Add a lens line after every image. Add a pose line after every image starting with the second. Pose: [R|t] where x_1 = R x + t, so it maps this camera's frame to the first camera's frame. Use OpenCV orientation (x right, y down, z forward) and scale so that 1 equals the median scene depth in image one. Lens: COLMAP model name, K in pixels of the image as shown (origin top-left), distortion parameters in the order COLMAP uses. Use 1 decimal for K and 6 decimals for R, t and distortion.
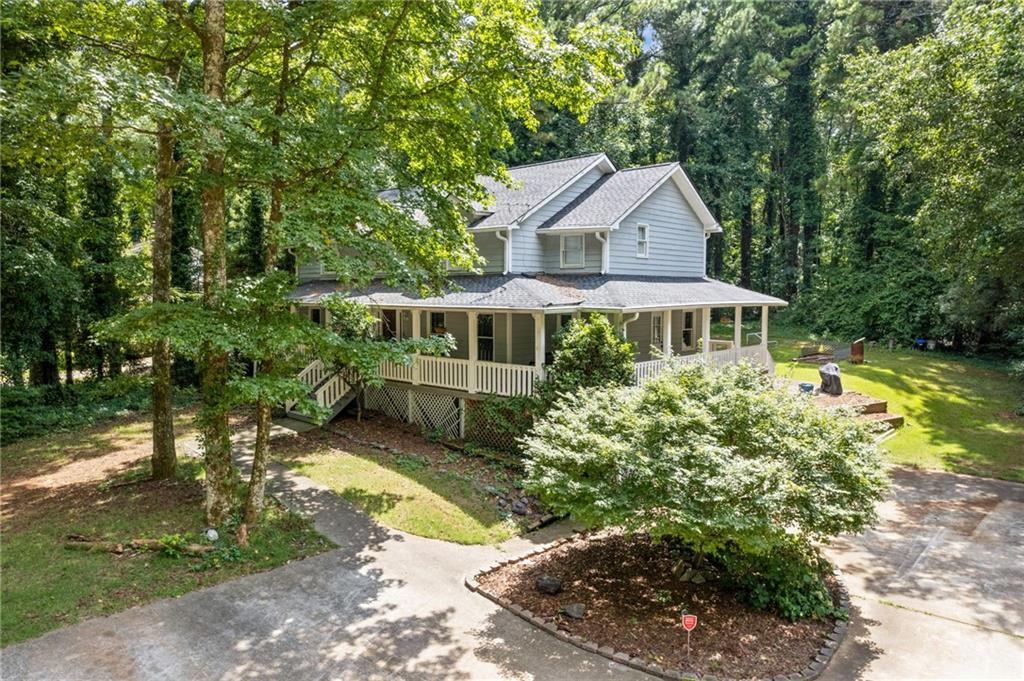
lens RADIAL K [[665.6, 0, 510.5], [0, 665.6, 341.2], [0, 0, 1]] dist [-0.038124, 0.000978]
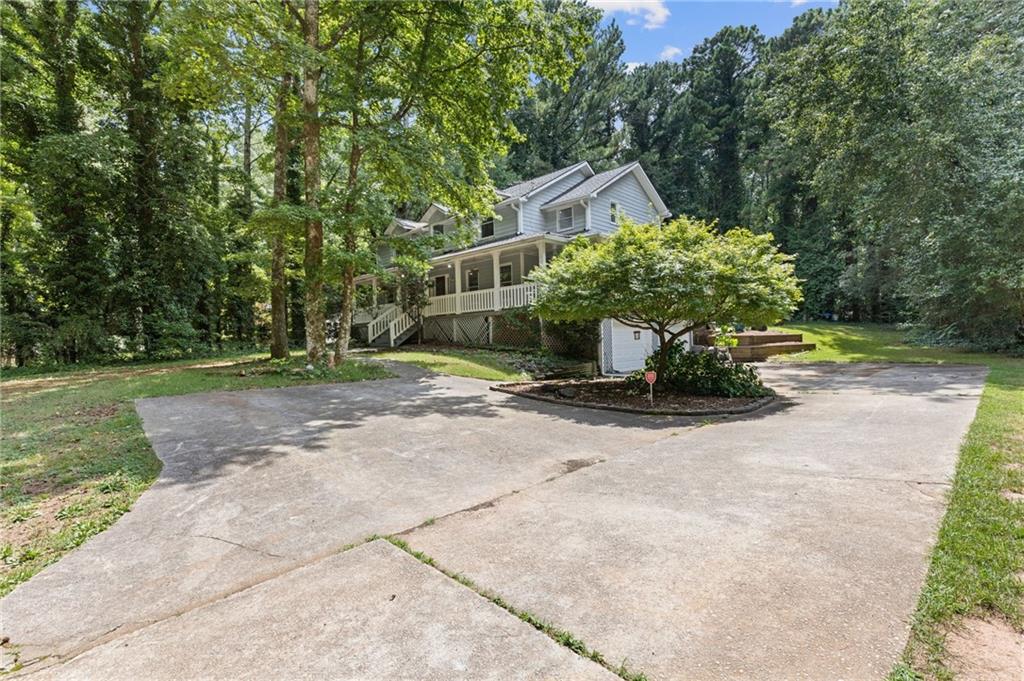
lens RADIAL K [[465.6, 0, 514.4], [0, 465.6, 340.1], [0, 0, 1]] dist [0.003352, 0.000109]
pose [[0.998881, -0.029226, -0.037188, 0.012682], [0.026483, 0.997036, -0.072237, 0.183422], [0.039189, 0.071171, 0.996694, 0.011814]]
